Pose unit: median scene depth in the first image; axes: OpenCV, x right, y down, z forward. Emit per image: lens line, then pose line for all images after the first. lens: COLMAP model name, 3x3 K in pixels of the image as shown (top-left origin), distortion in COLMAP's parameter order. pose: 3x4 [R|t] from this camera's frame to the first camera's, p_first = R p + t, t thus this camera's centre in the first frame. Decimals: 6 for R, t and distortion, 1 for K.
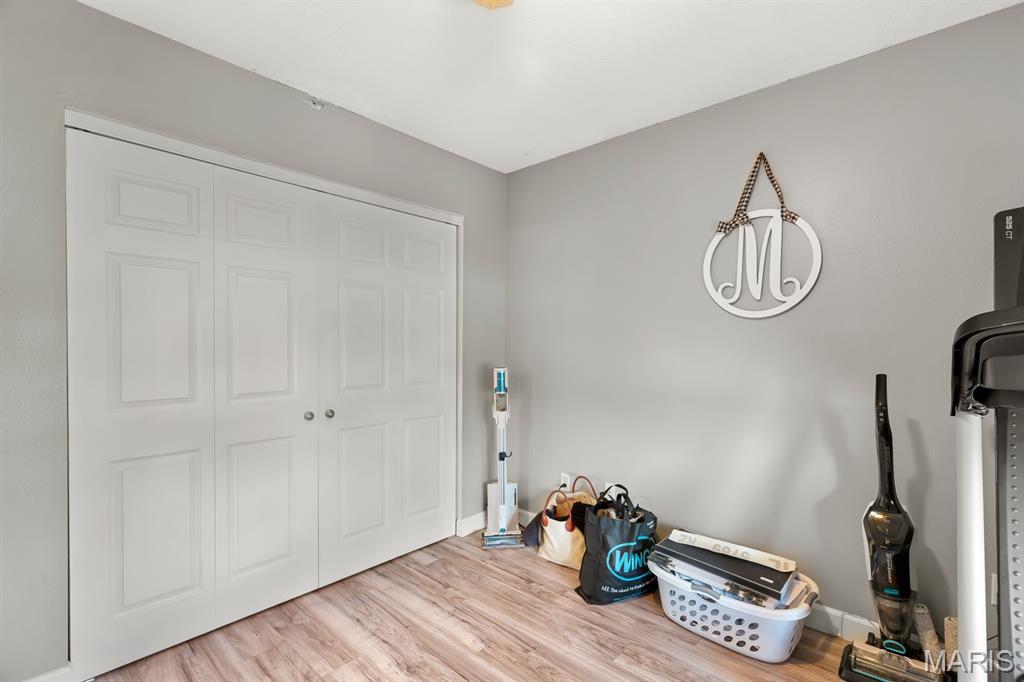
lens RADIAL K [[456.8, 0, 510.4], [0, 456.8, 347.3], [0, 0, 1]] dist [0.001355, 0.001153]
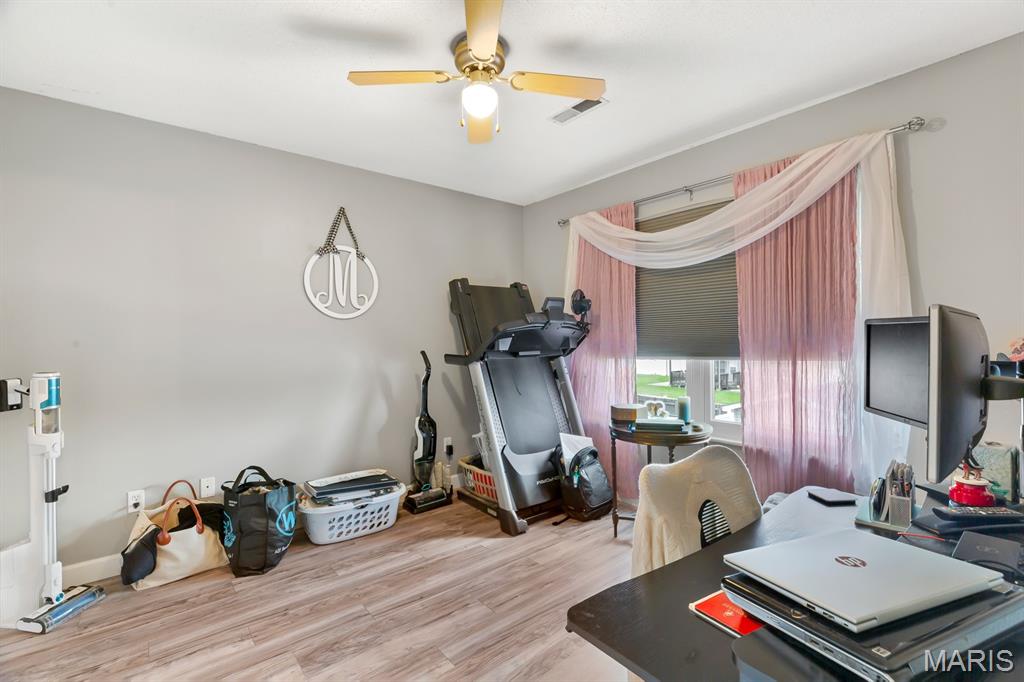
lens RADIAL K [[456.8, 0, 508.8], [0, 456.8, 334.5], [0, 0, 1]] dist [0.001355, 0.001153]
pose [[0.171816, -0.001408, 0.985128, -0.816084], [0.016992, 0.999854, -0.001534, -0.002168], [-0.984982, 0.017003, 0.171815, 0.224726]]
